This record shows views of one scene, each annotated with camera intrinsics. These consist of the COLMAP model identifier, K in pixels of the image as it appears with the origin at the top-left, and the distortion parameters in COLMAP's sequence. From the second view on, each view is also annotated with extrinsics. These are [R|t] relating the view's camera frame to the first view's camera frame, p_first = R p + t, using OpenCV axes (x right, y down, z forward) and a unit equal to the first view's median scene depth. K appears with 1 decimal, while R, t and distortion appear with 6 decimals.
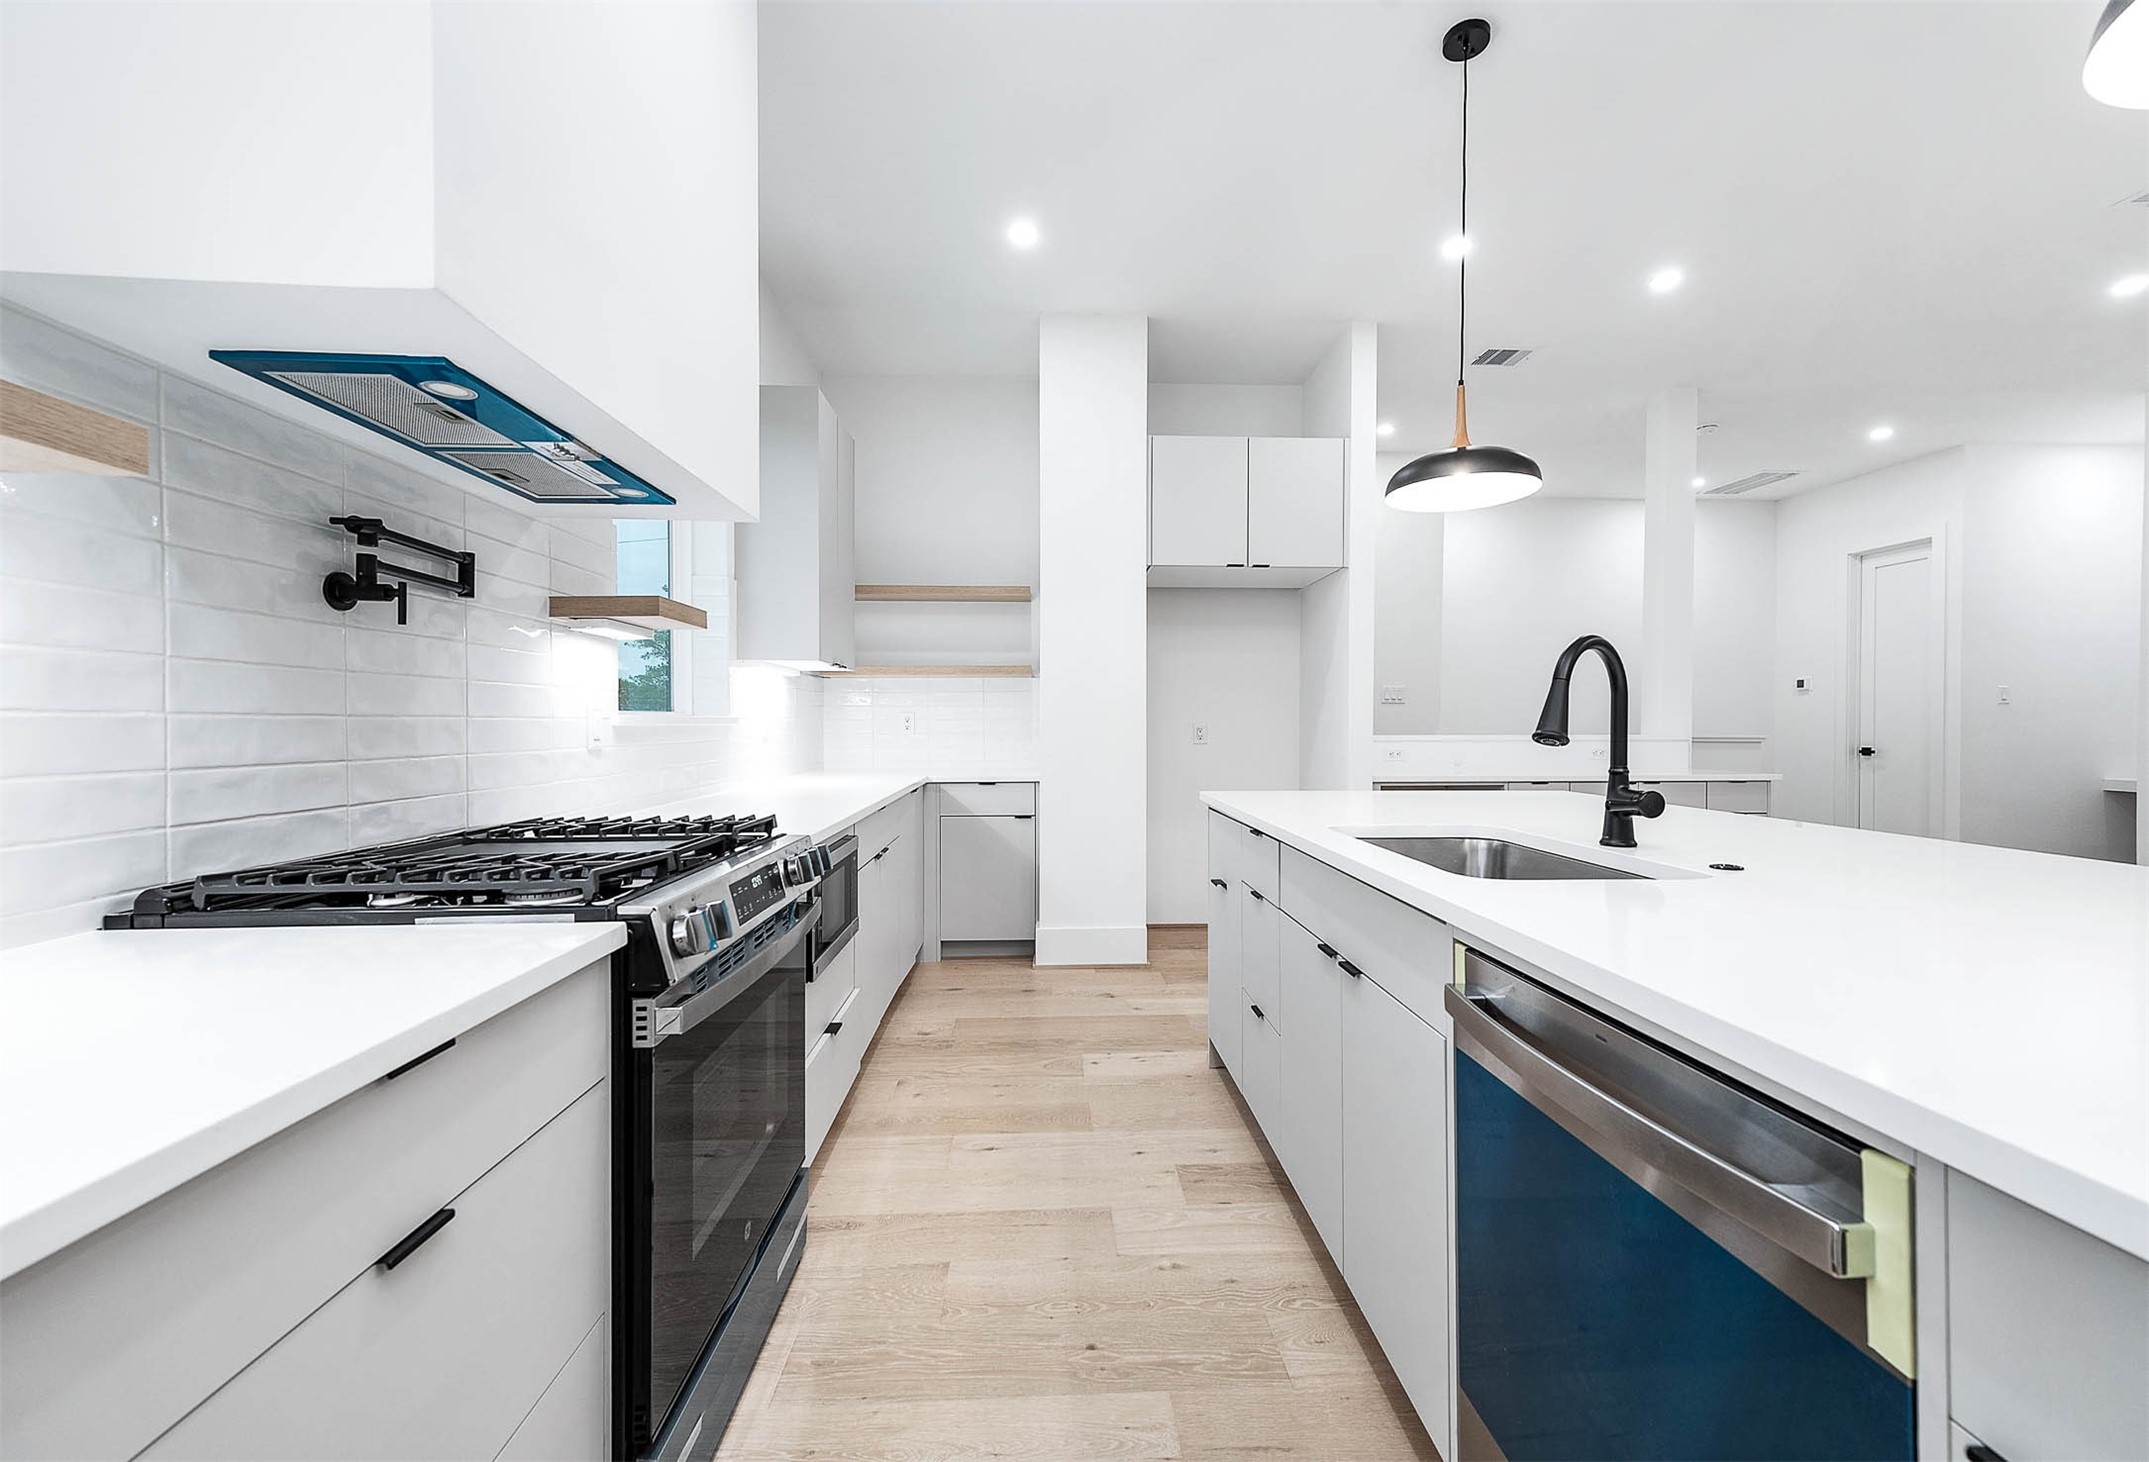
lens RADIAL K [[864.0, 0, 1074.5], [0, 864.0, 731.0], [0, 0, 1]] dist [0.009376, -0.000127]
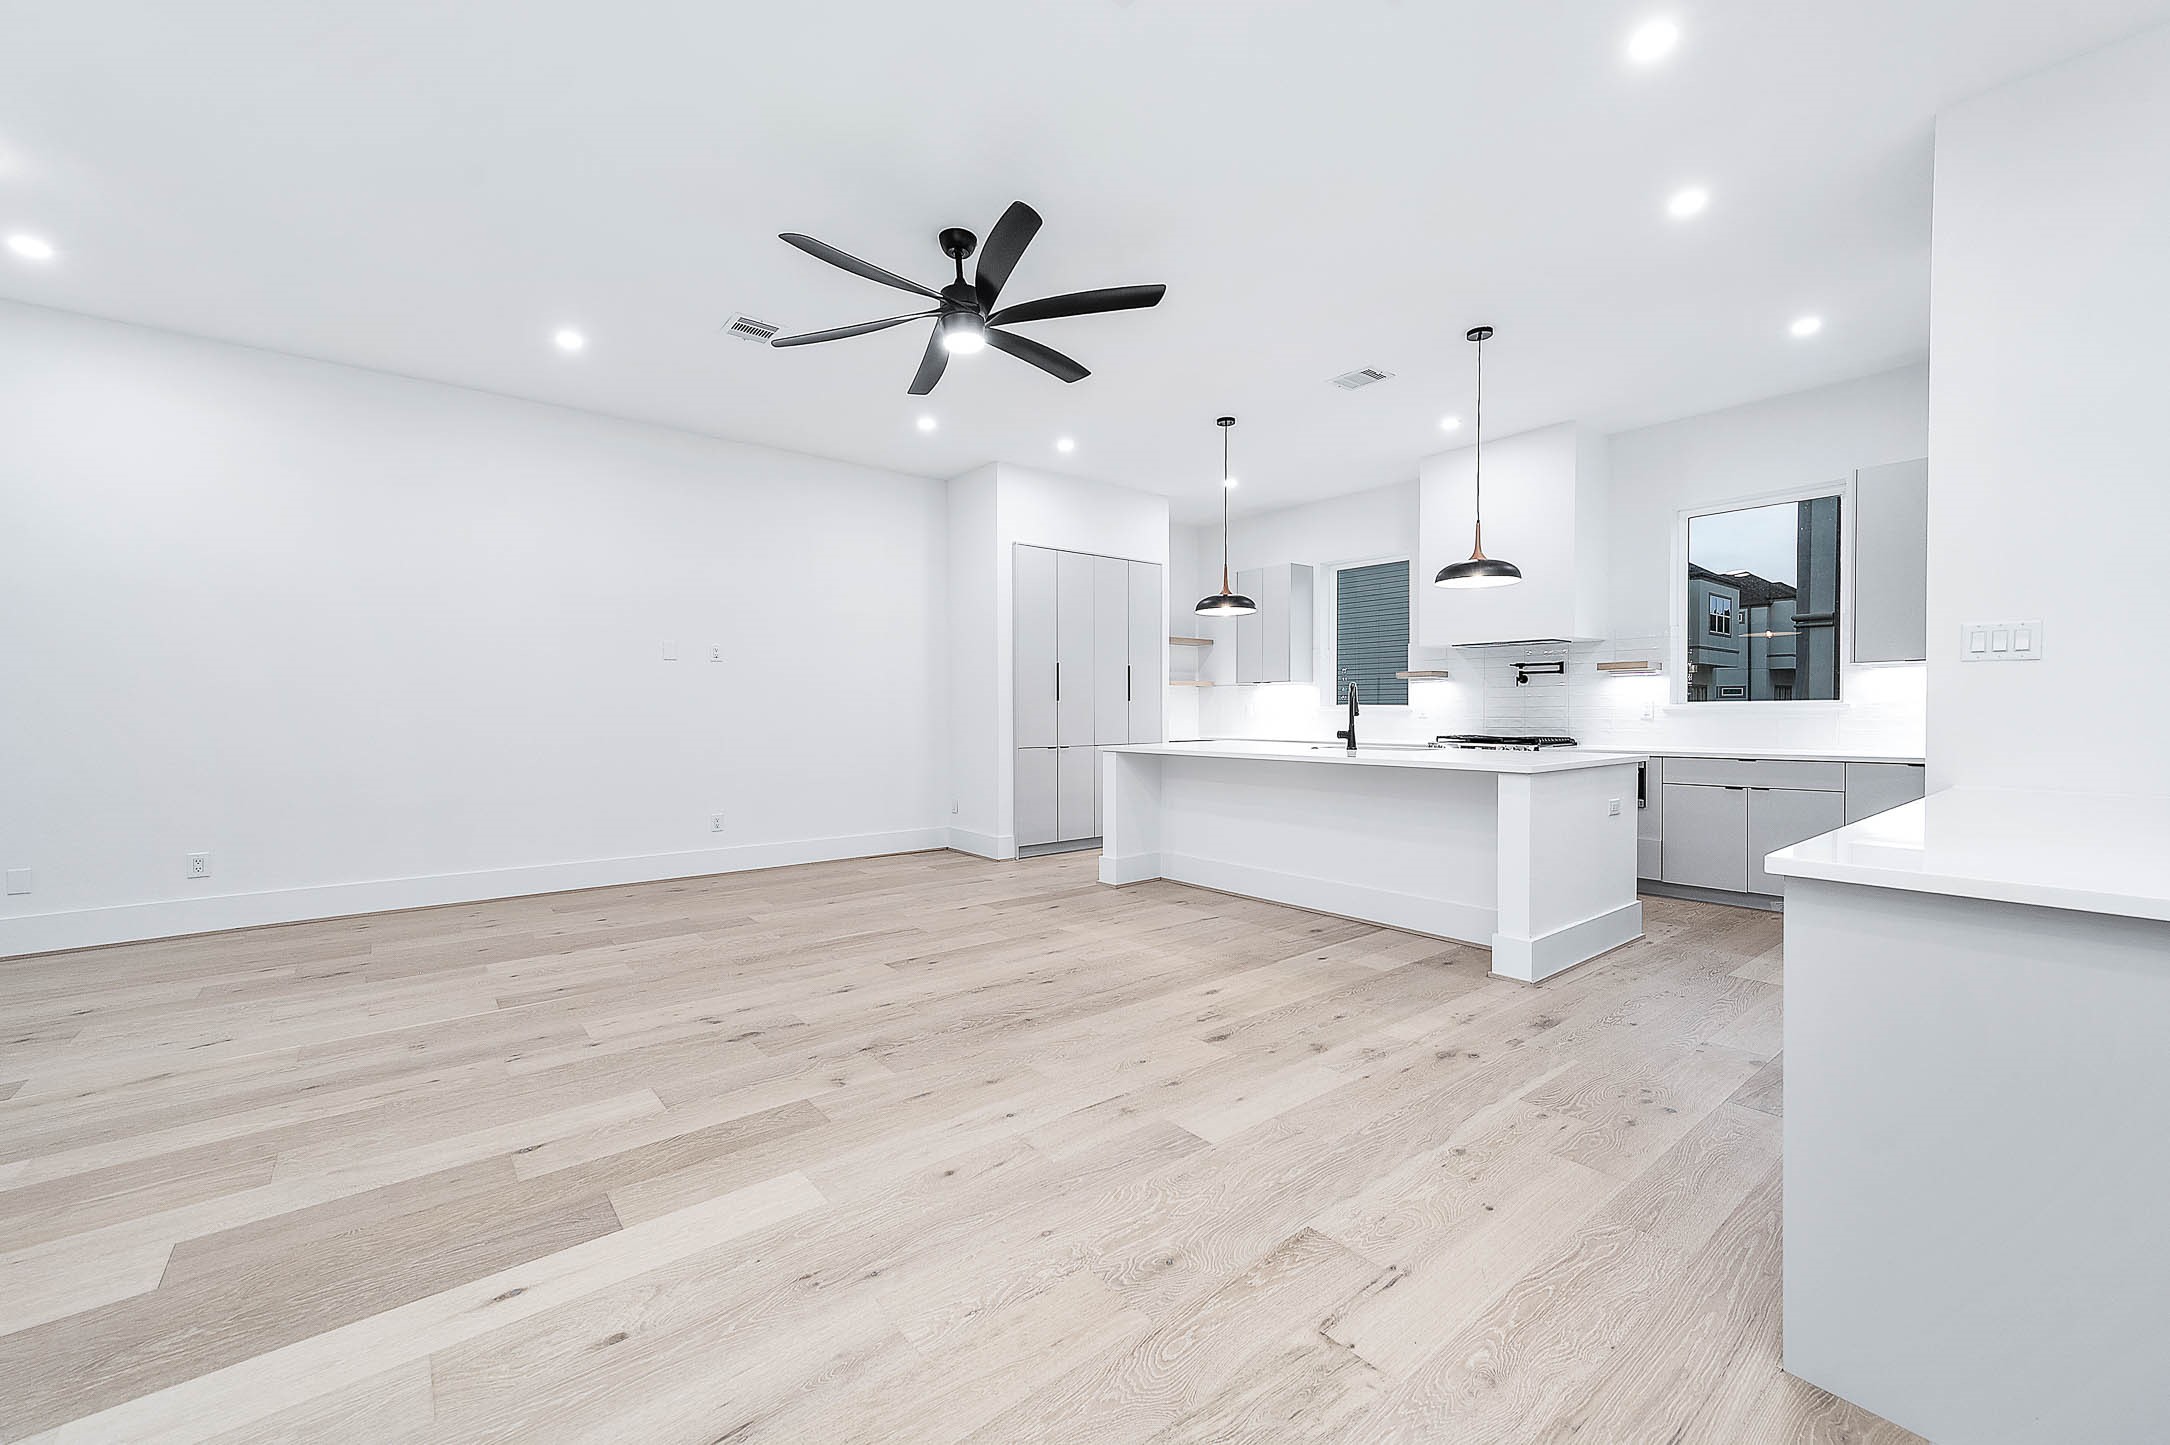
lens RADIAL K [[864.5, 0, 1075.2], [0, 864.5, 725.3], [0, 0, 1]] dist [0.006293, 0.000101]
pose [[-0.811078, 0.015561, -0.584732, 3.182306], [0.001978, 0.999713, 0.023861, -0.031929], [0.584935, 0.018197, -0.810876, 2.874123]]
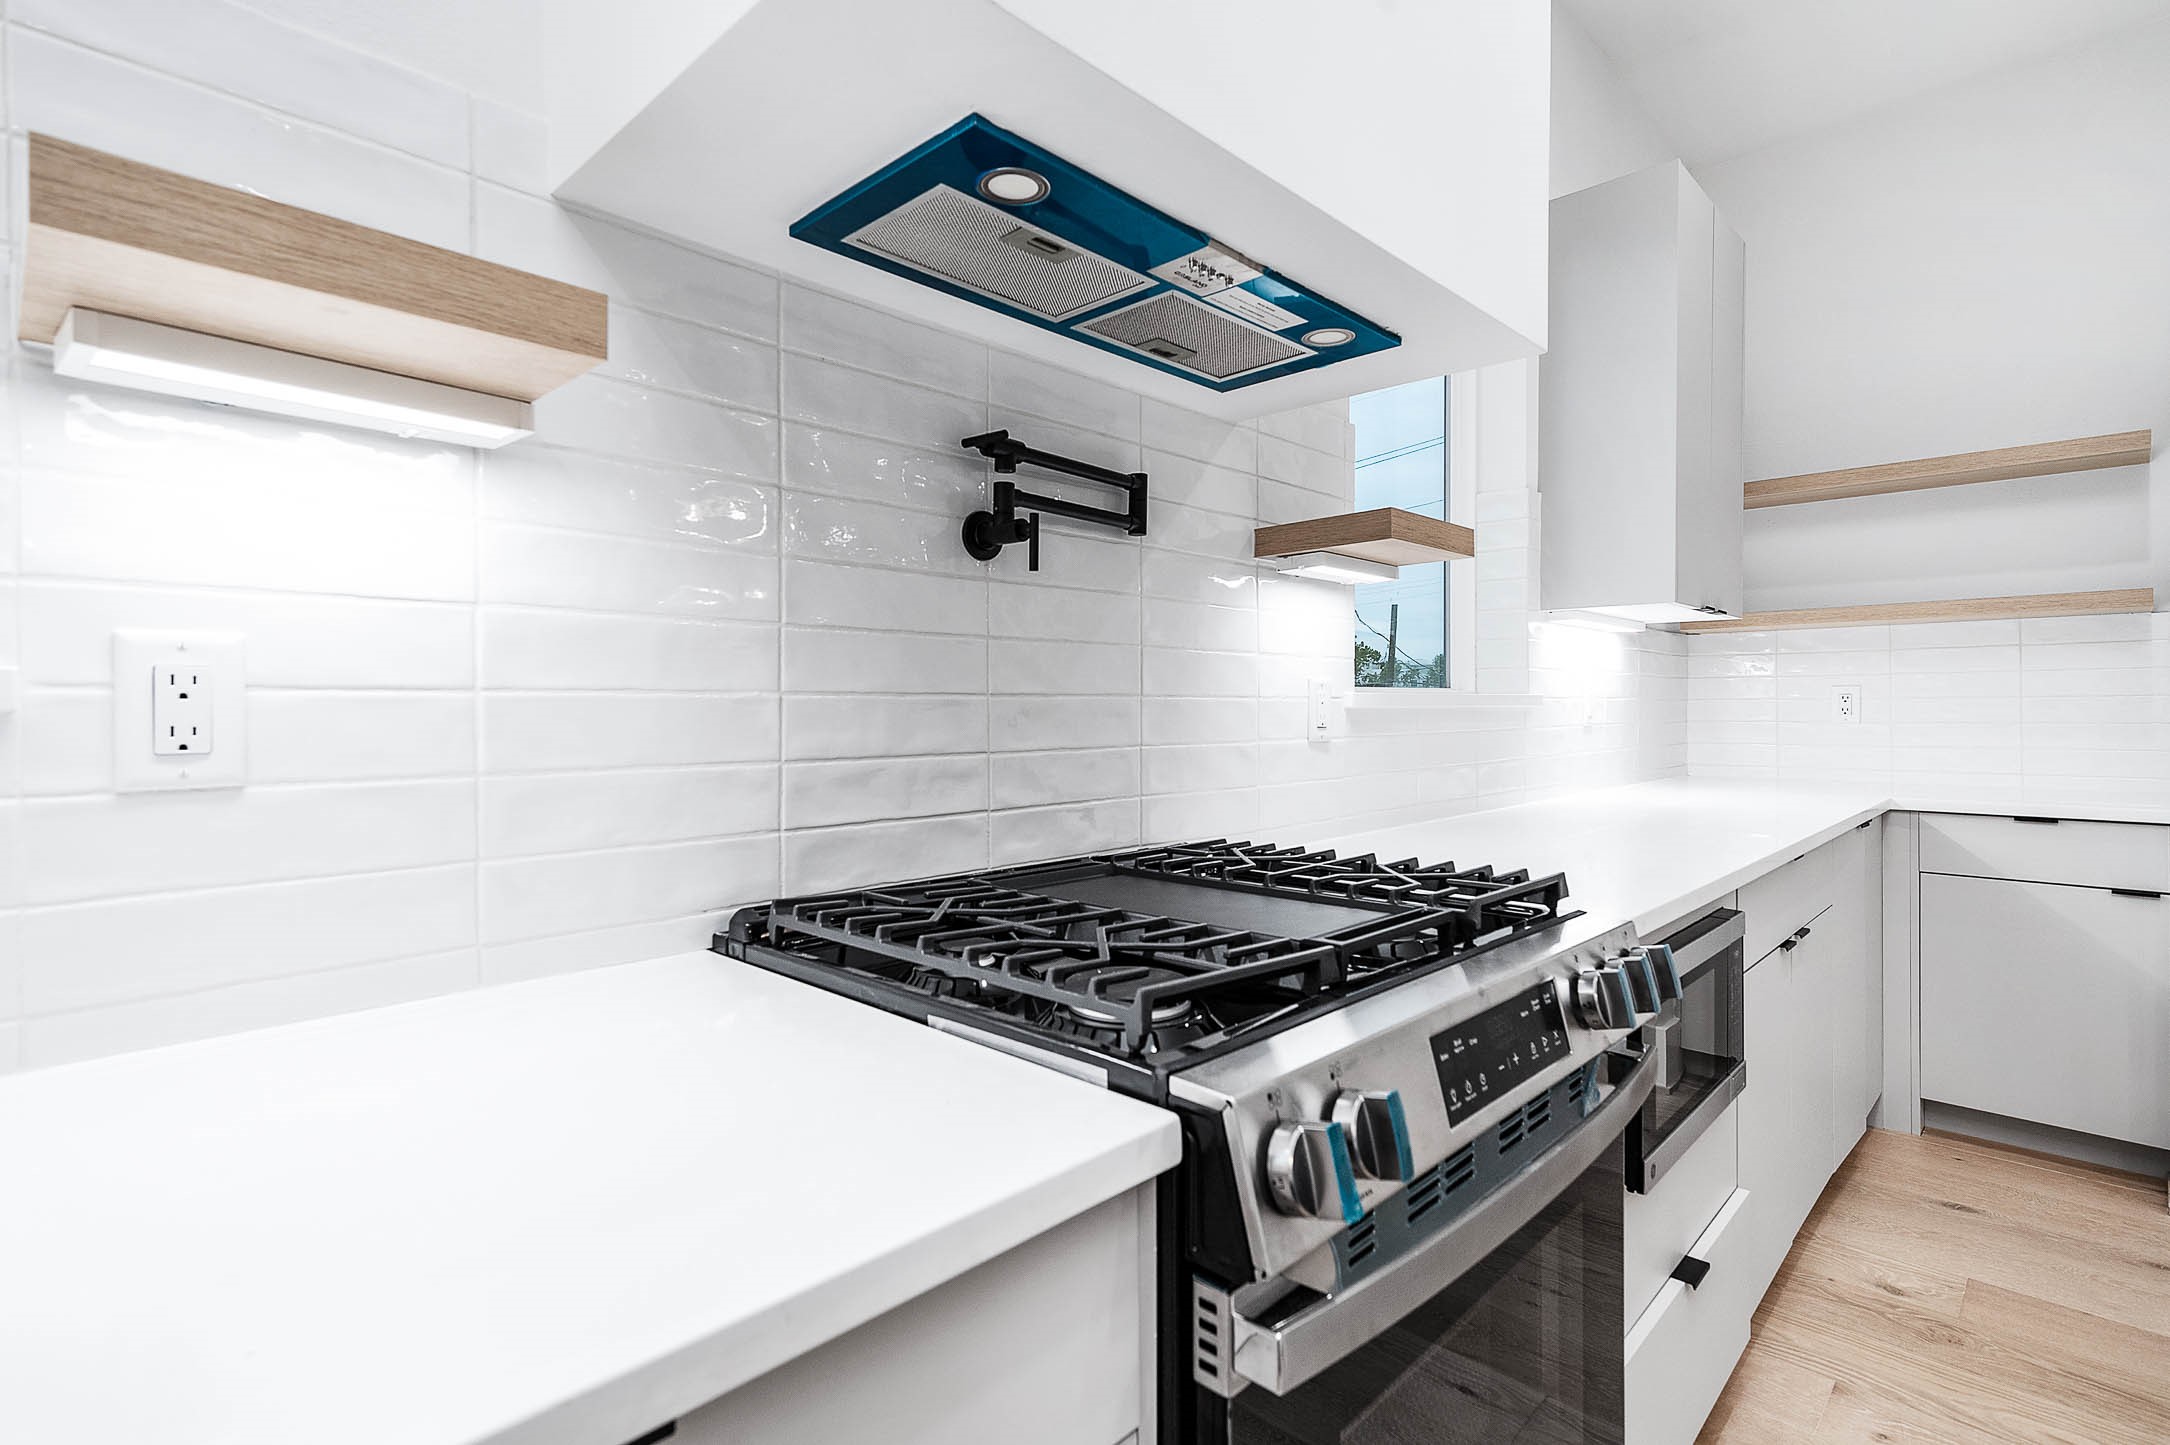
lens RADIAL K [[1044.2, 0, 1083.8], [0, 1044.2, 712.6], [0, 0, 1]] dist [0.014486, 0.000012]
pose [[0.688125, 0.004903, -0.725576, -0.087899], [-0.005793, 0.999982, 0.001263, -0.003240], [0.725569, 0.003334, 0.688141, 0.372476]]
